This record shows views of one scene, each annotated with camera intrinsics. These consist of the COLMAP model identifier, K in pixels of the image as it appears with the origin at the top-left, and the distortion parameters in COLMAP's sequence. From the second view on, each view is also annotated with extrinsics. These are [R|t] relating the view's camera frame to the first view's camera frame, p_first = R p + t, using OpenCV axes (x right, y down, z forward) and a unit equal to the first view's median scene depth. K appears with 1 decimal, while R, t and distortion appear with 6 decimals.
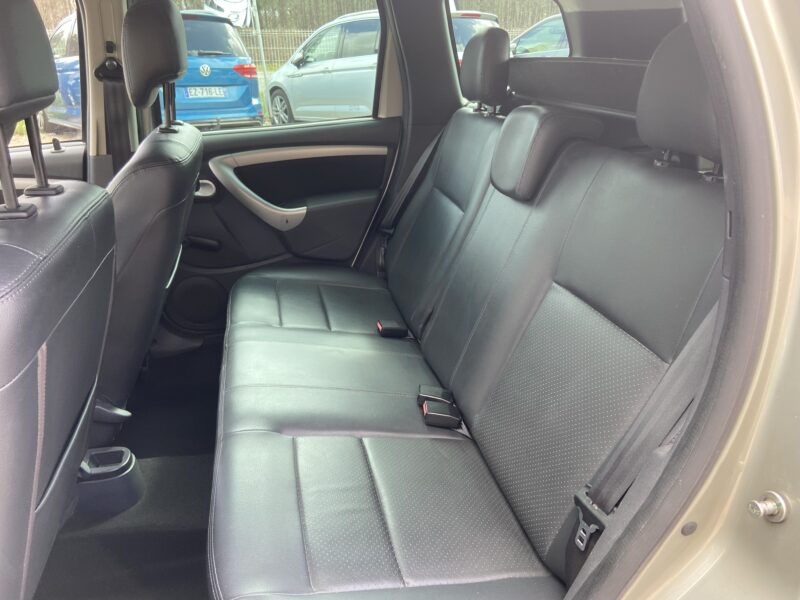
lens RADIAL K [[607.8, 0, 400.0], [0, 607.8, 300.0], [0, 0, 1]] dist [0.078368, -0.099151]
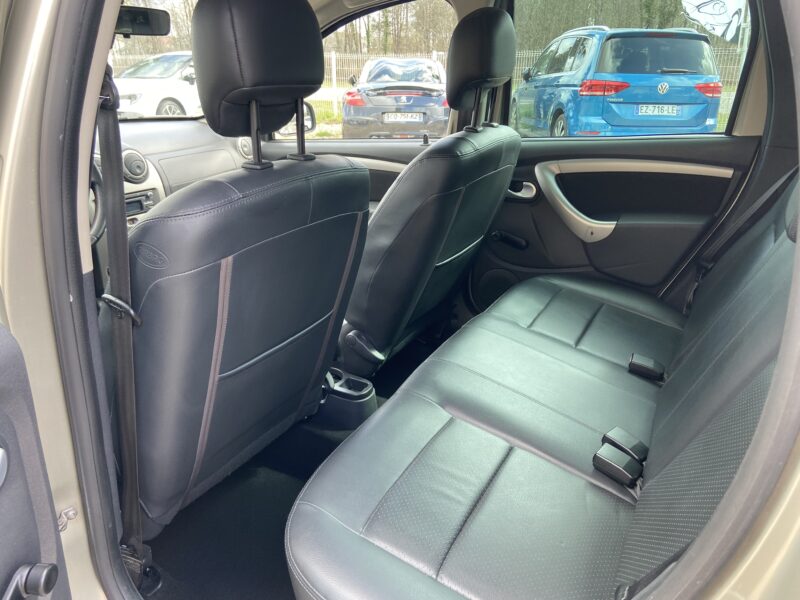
lens RADIAL K [[609.0, 0, 400.0], [0, 609.0, 300.0], [0, 0, 1]] dist [0.120874, -0.209876]
pose [[0.719060, 0.241783, -0.651532, 0.253299], [-0.263593, 0.962359, 0.066218, -0.010420], [0.643018, 0.124125, 0.755725, 0.072787]]
